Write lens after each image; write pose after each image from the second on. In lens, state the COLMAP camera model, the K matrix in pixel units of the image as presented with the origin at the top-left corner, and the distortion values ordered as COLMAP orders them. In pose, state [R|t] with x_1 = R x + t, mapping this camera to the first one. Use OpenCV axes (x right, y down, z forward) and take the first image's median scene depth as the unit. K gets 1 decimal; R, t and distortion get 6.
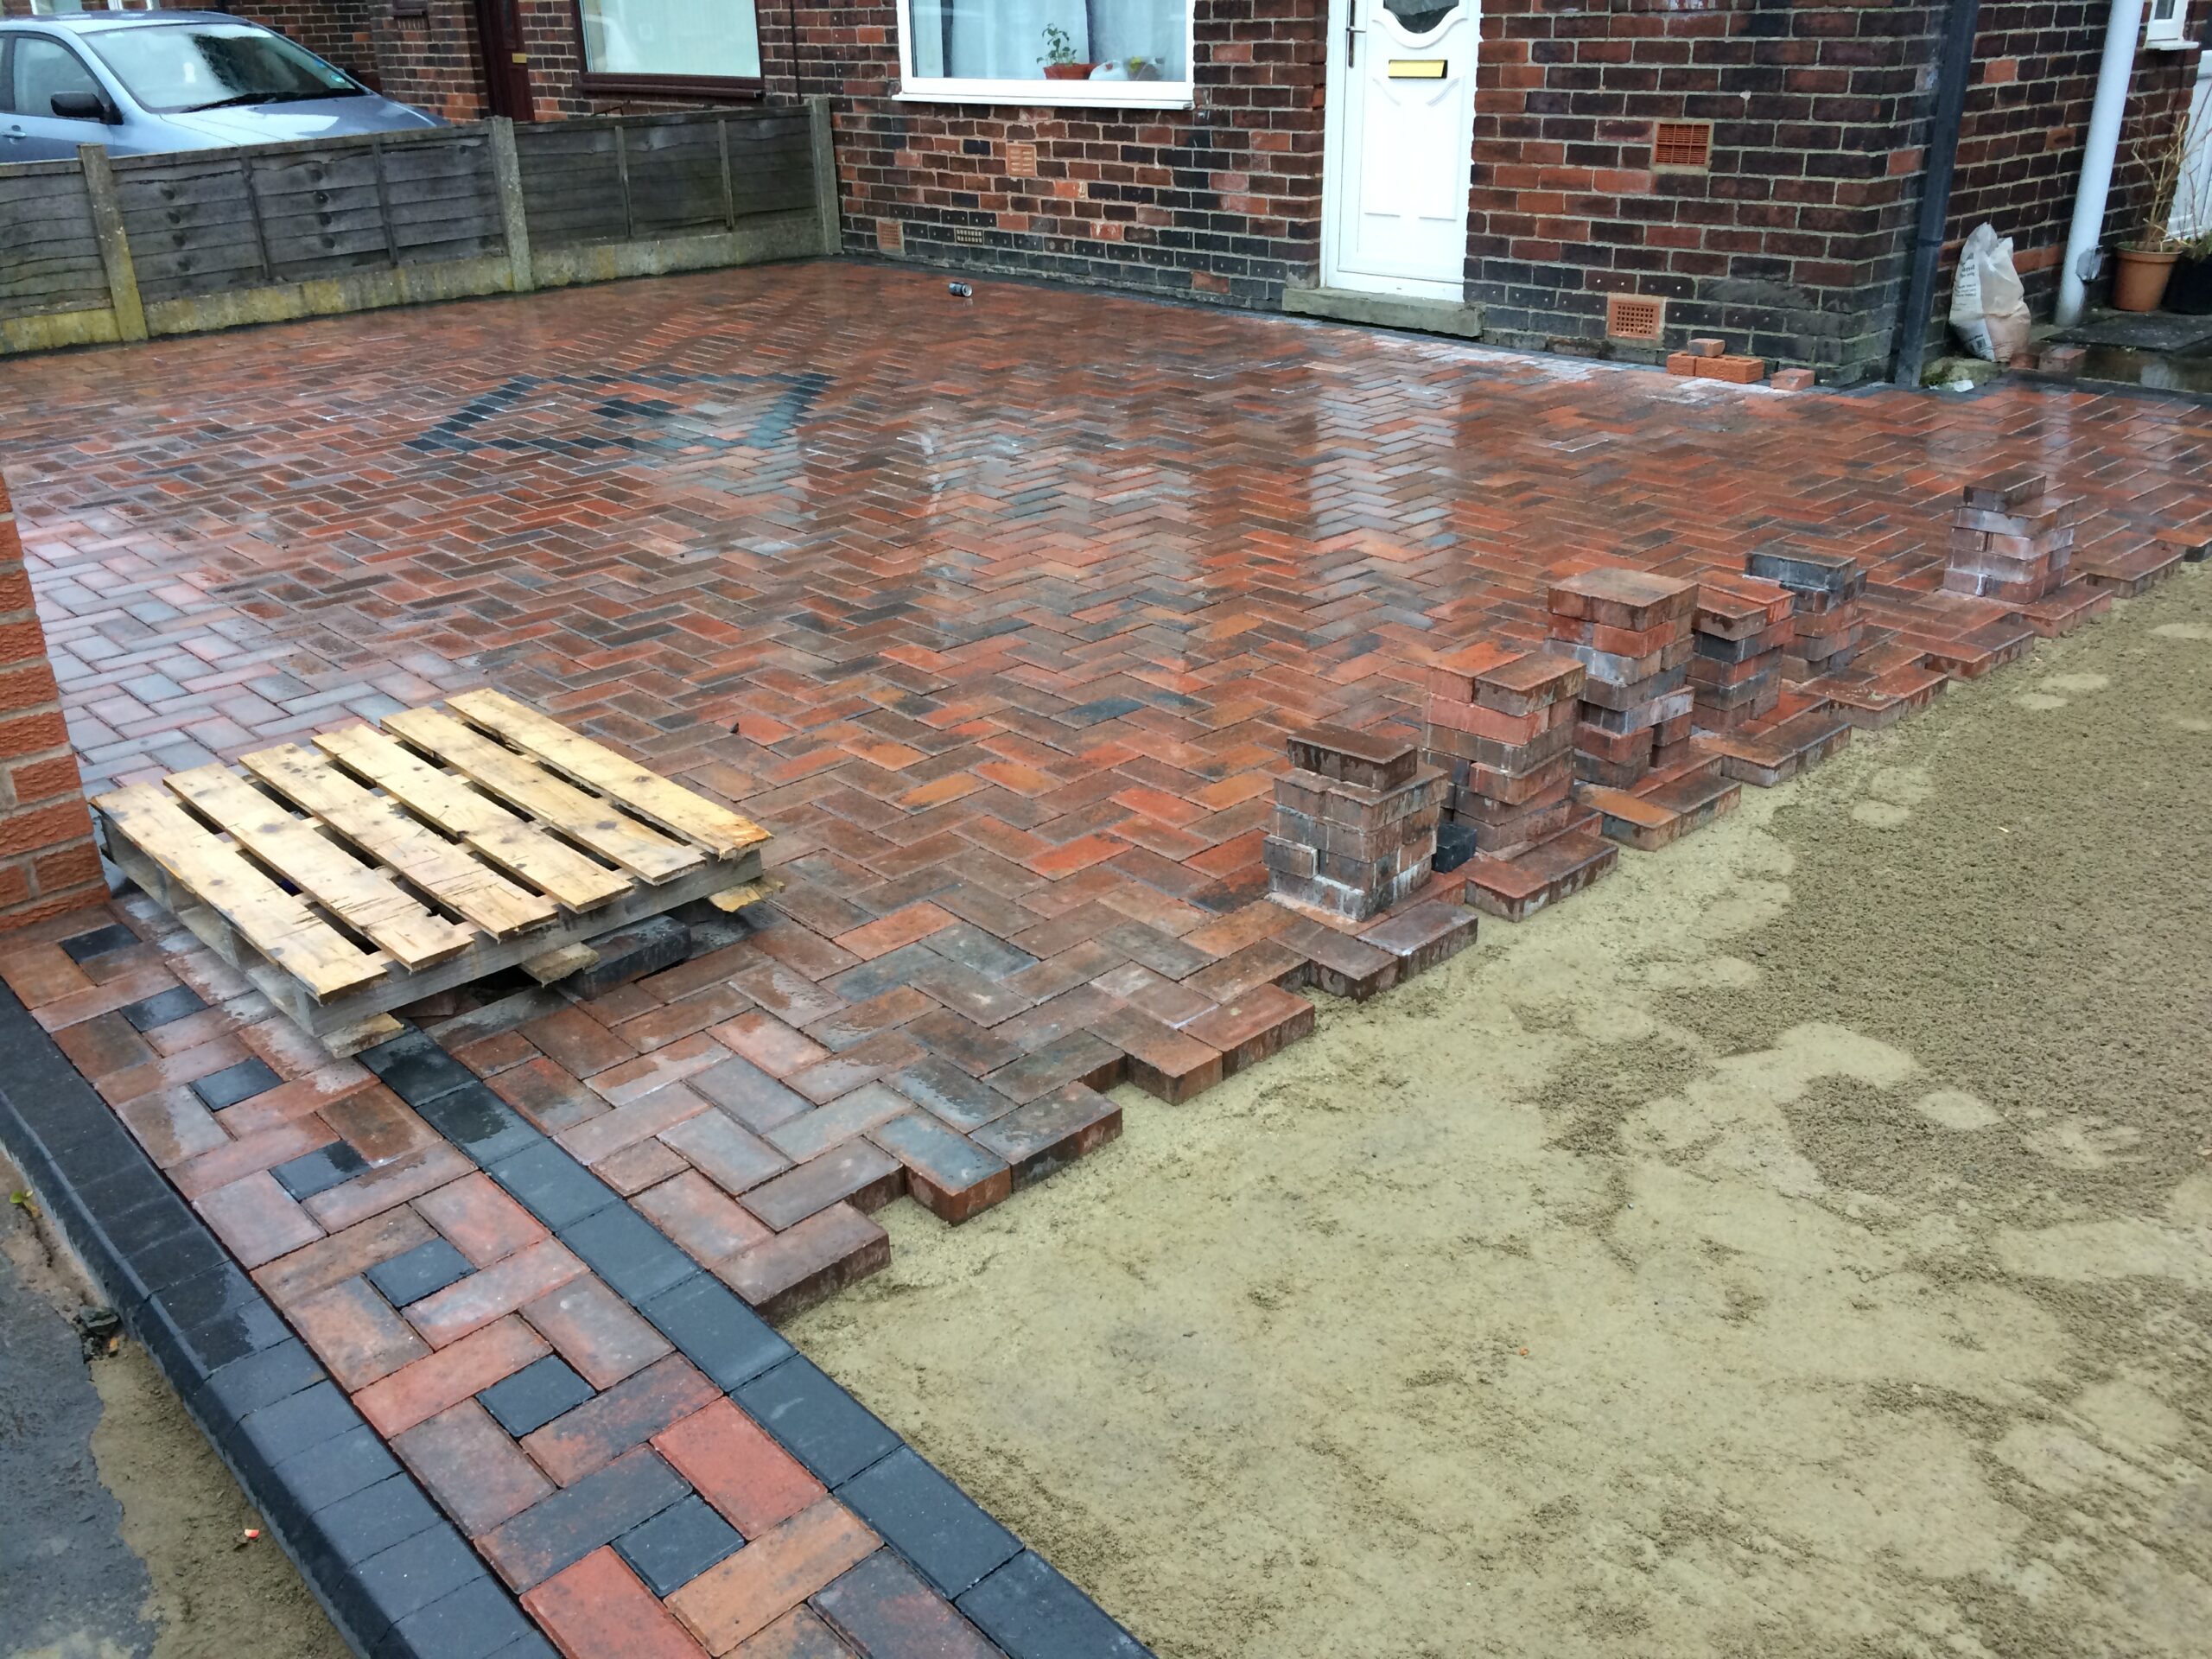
lens RADIAL K [[1866.6, 0, 1098.5], [0, 1866.6, 828.6], [0, 0, 1]] dist [0.080204, -0.090585]
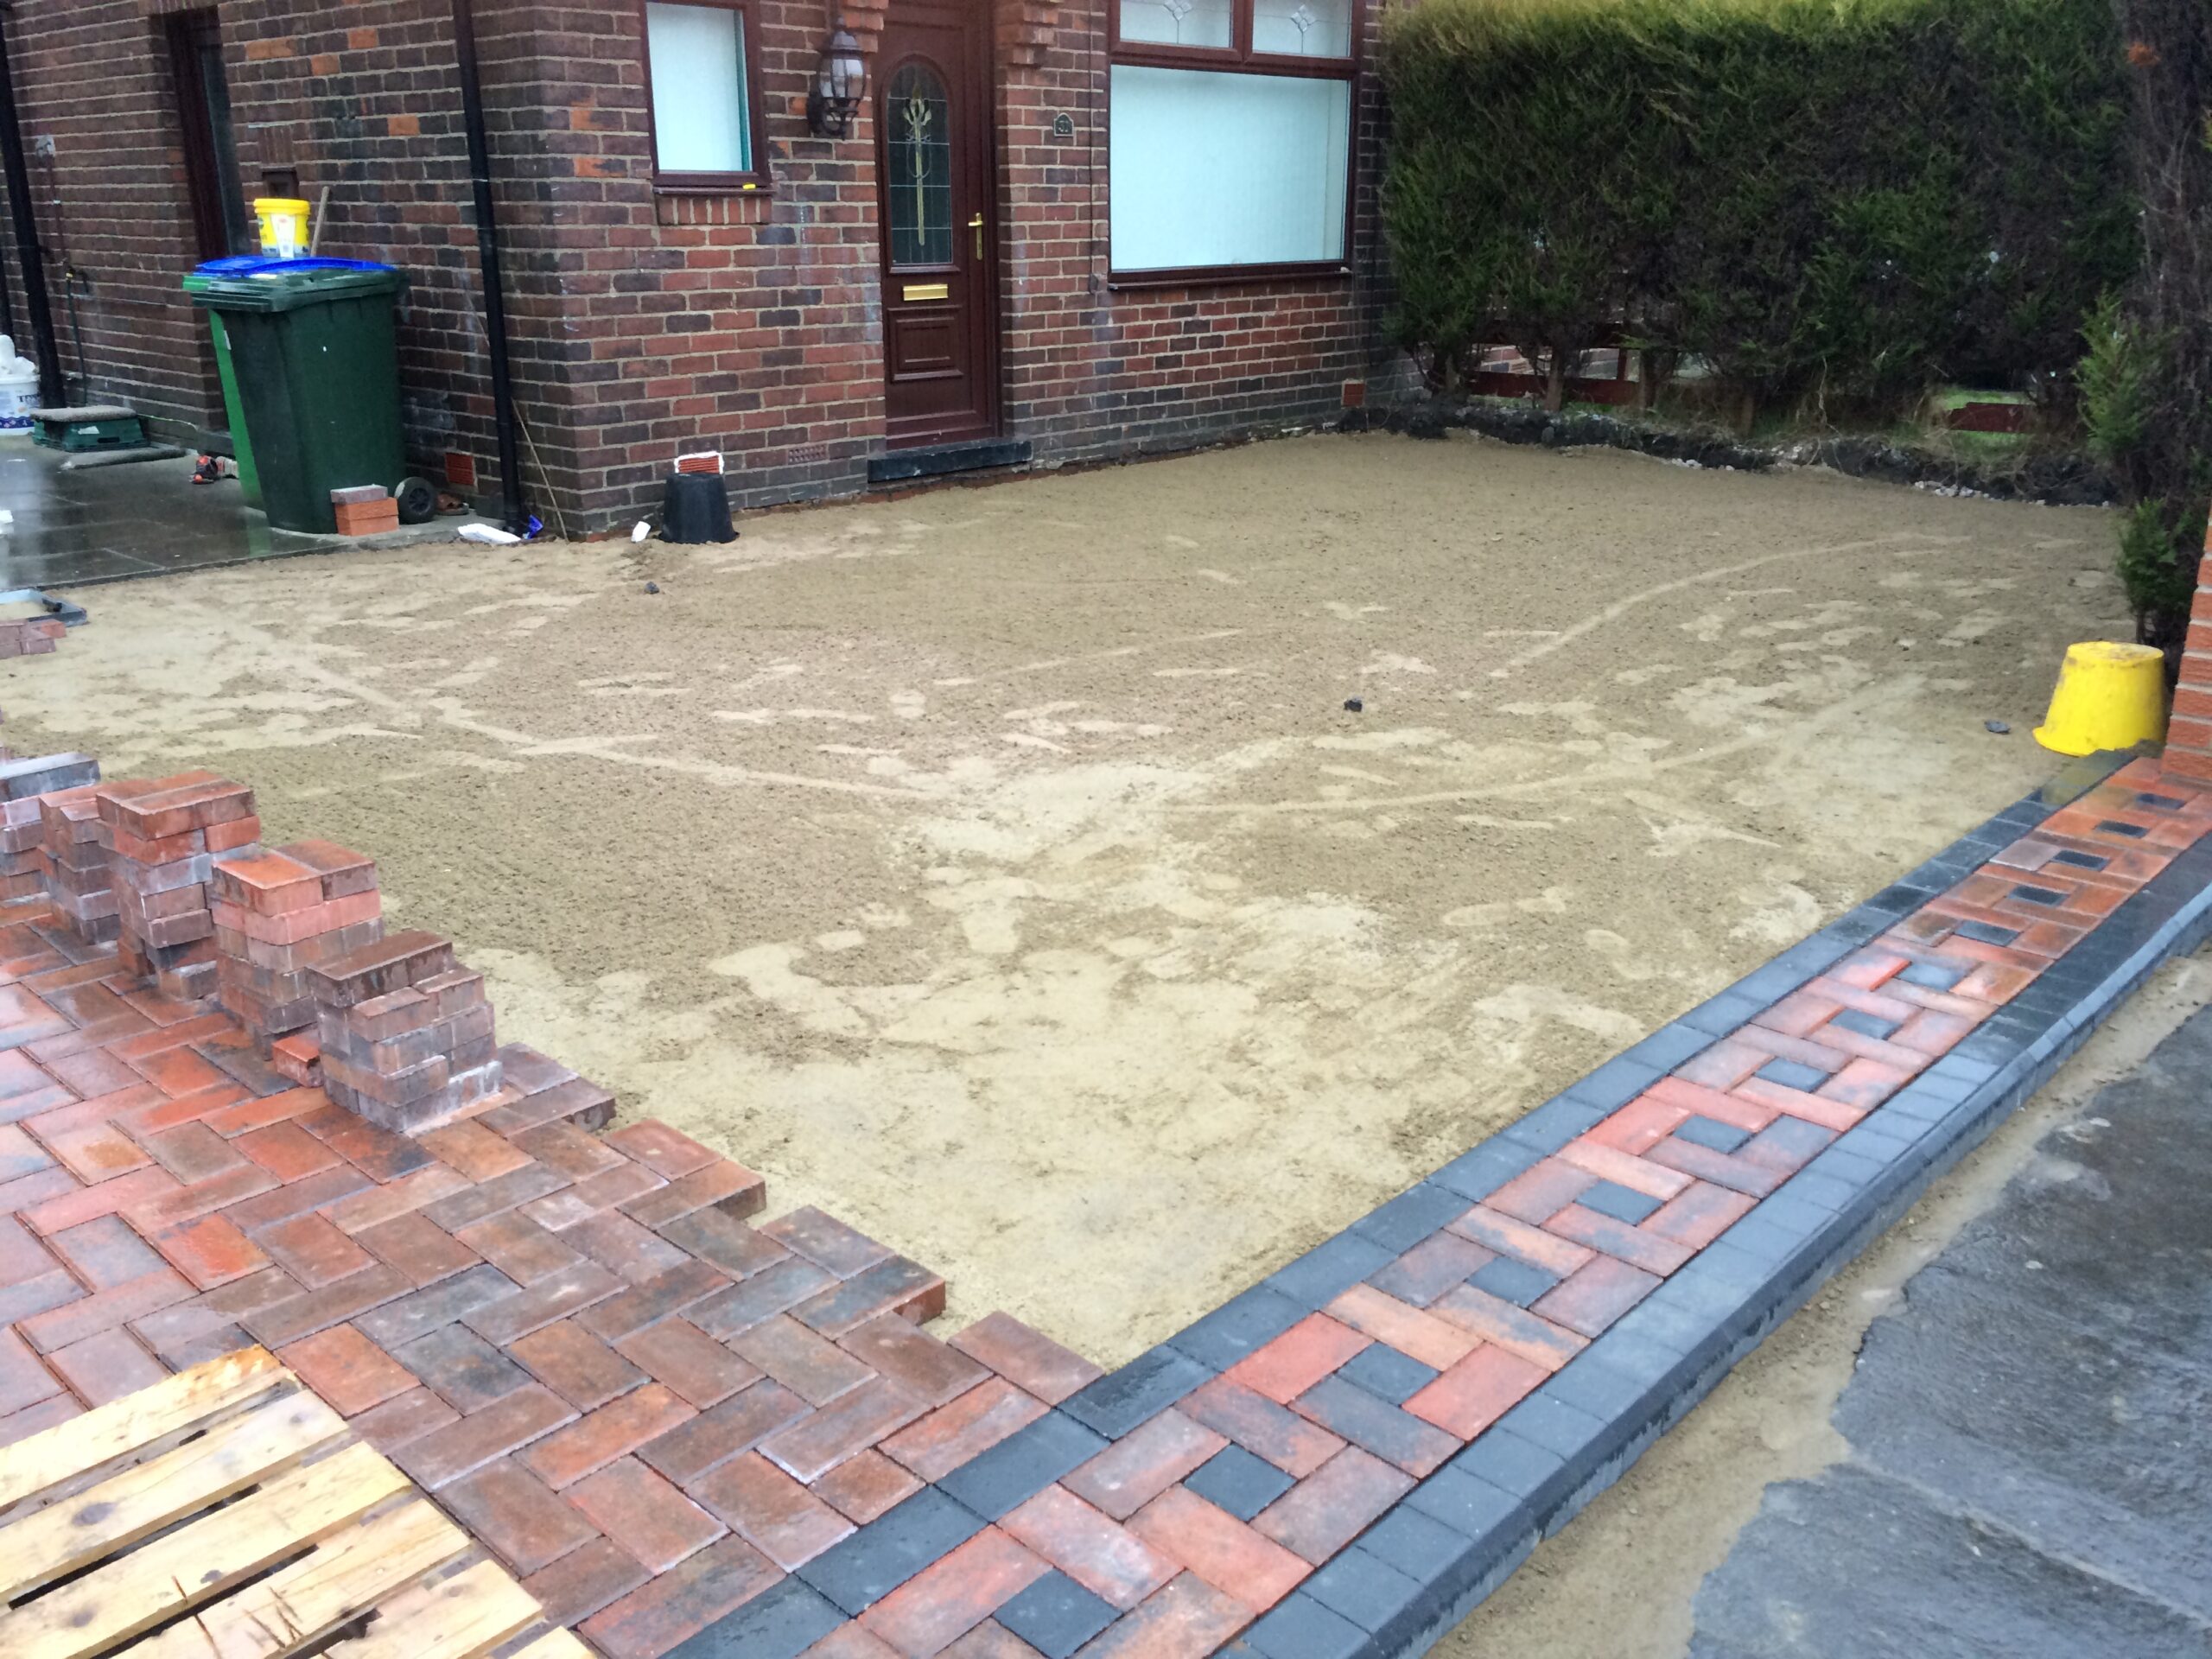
lens RADIAL K [[1866.6, 0, 1091.4], [0, 1866.6, 821.3], [0, 0, 1]] dist [0.080204, -0.090585]
pose [[-0.069530, -0.290552, 0.954330, -0.336612], [0.403754, 0.866593, 0.293256, -0.102142], [-0.912222, 0.405704, 0.057057, 0.246029]]
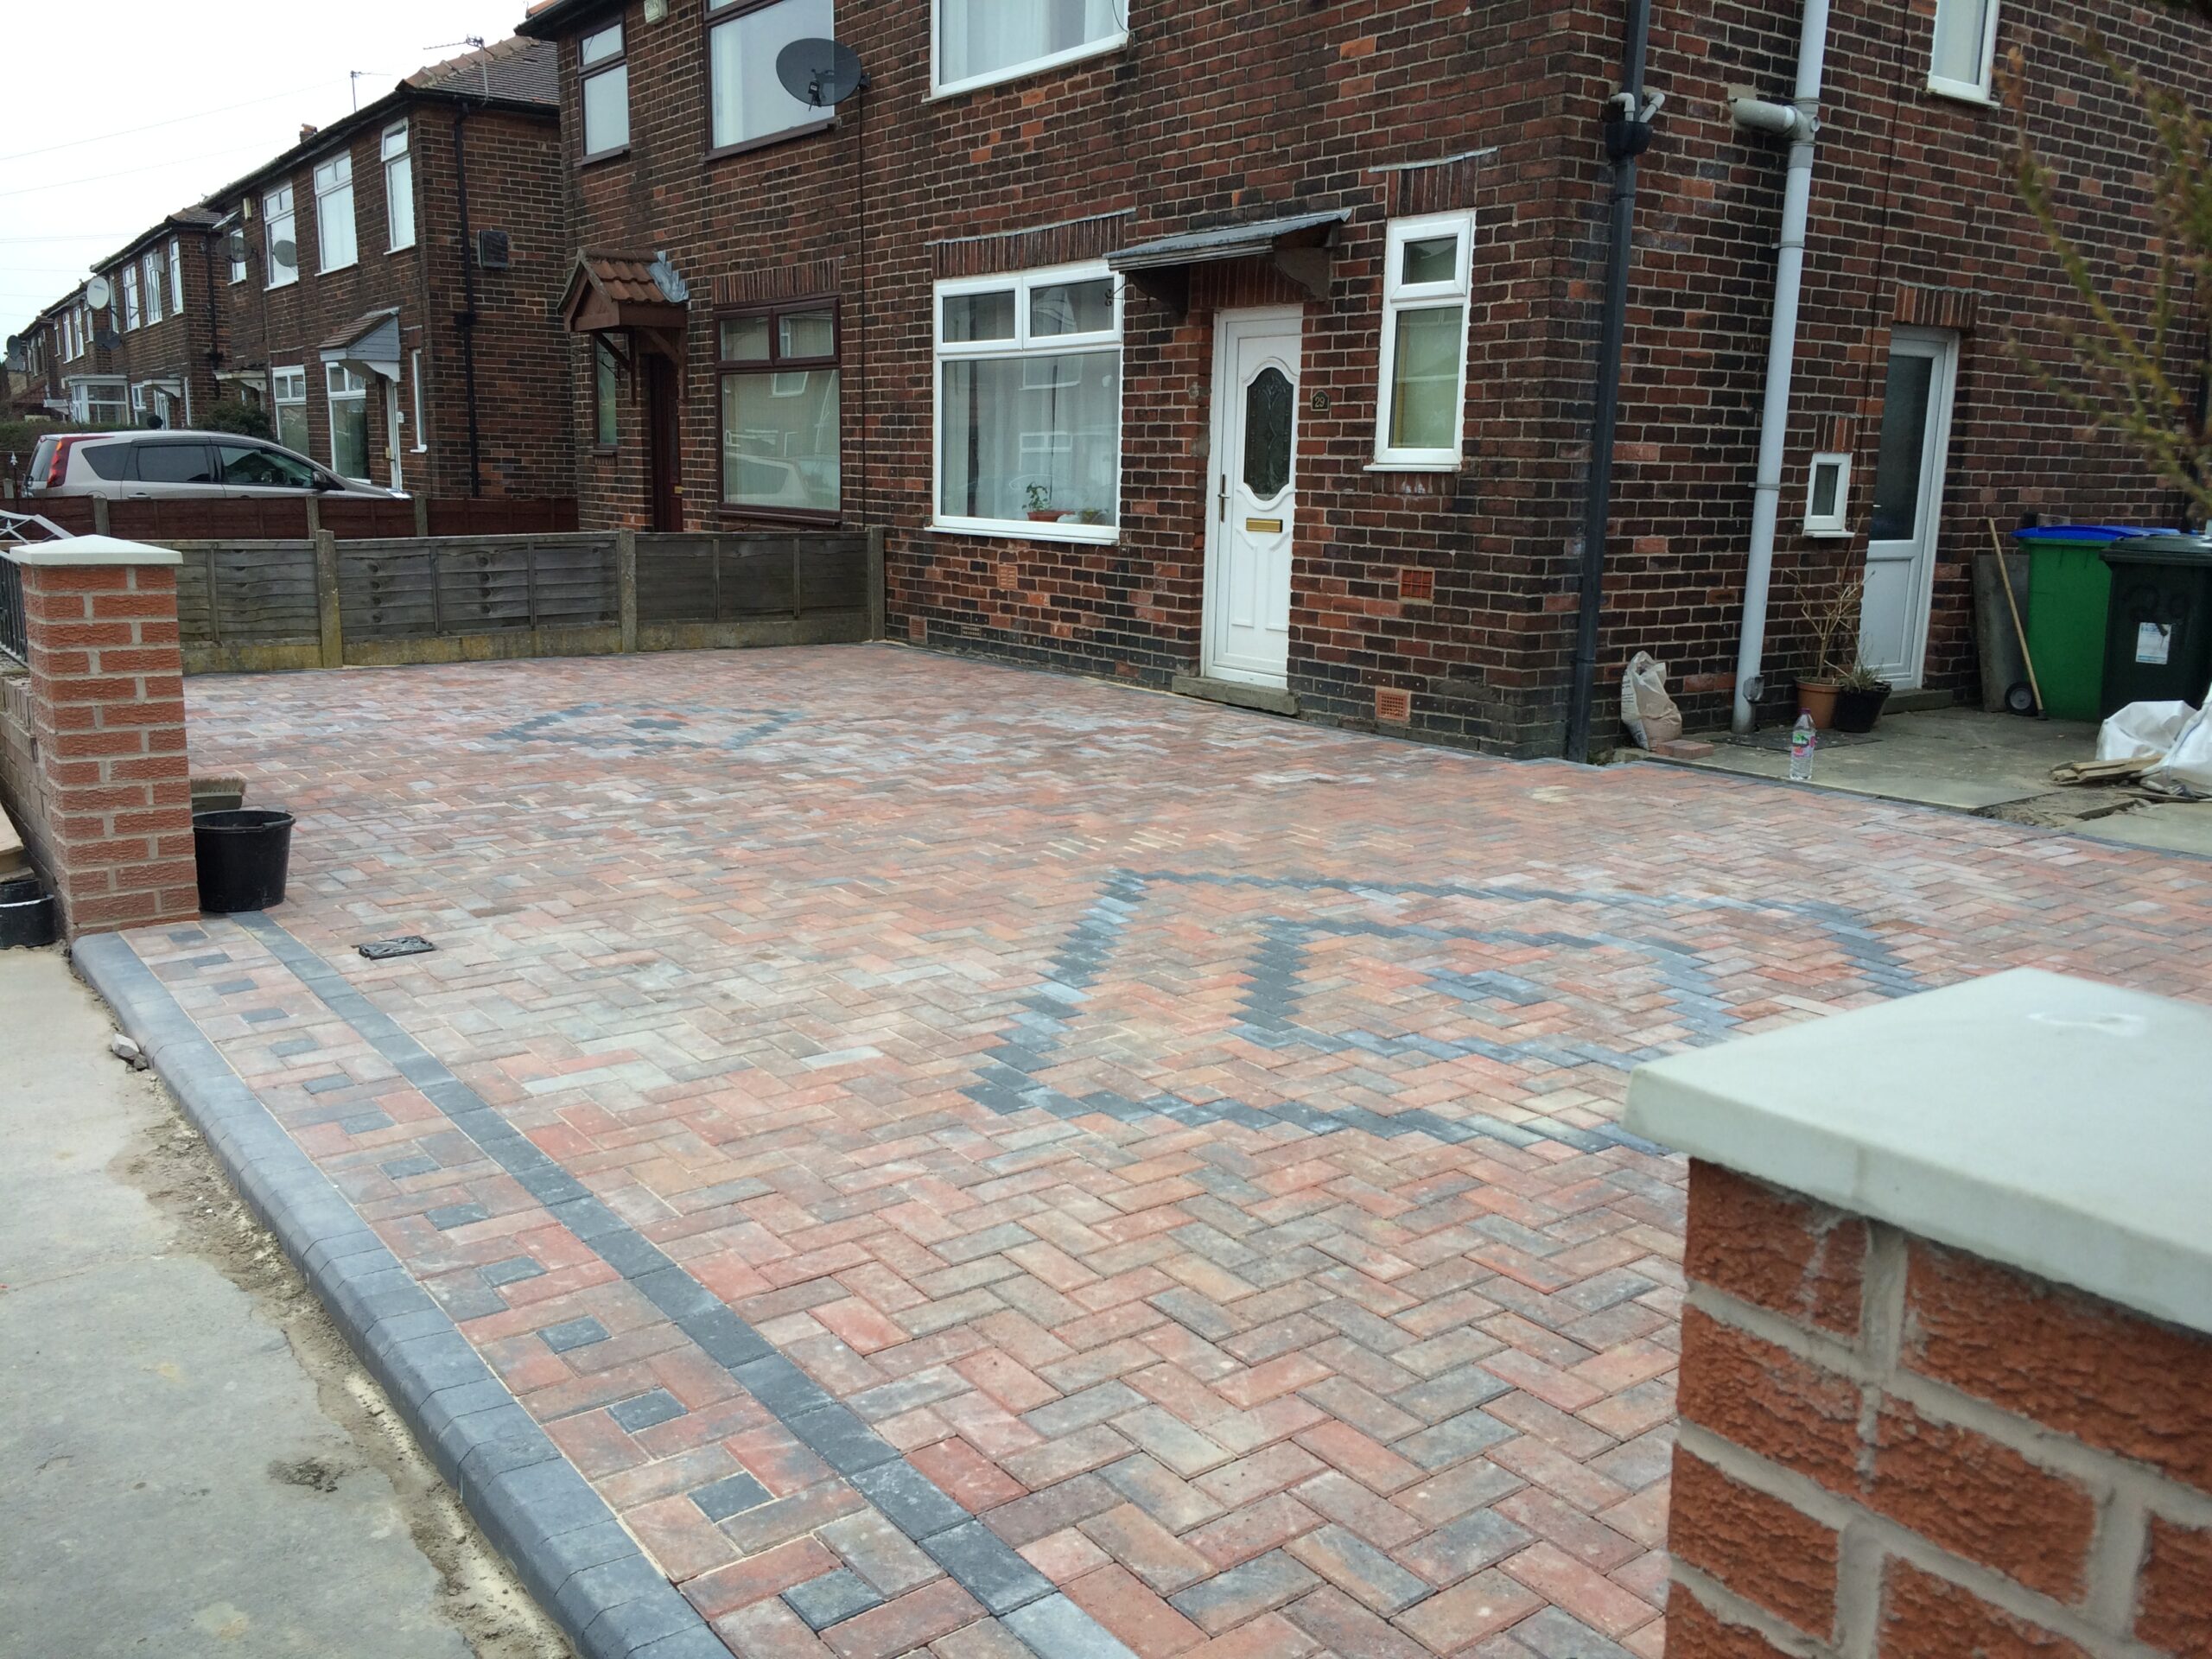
lens RADIAL K [[1866.6, 0, 1091.9], [0, 1866.6, 835.2], [0, 0, 1]] dist [0.080204, -0.090585]
pose [[0.992834, 0.063718, -0.101100, 0.205553], [-0.083927, 0.974025, -0.210314, 0.113962], [0.085073, 0.217291, 0.972392, -0.283931]]
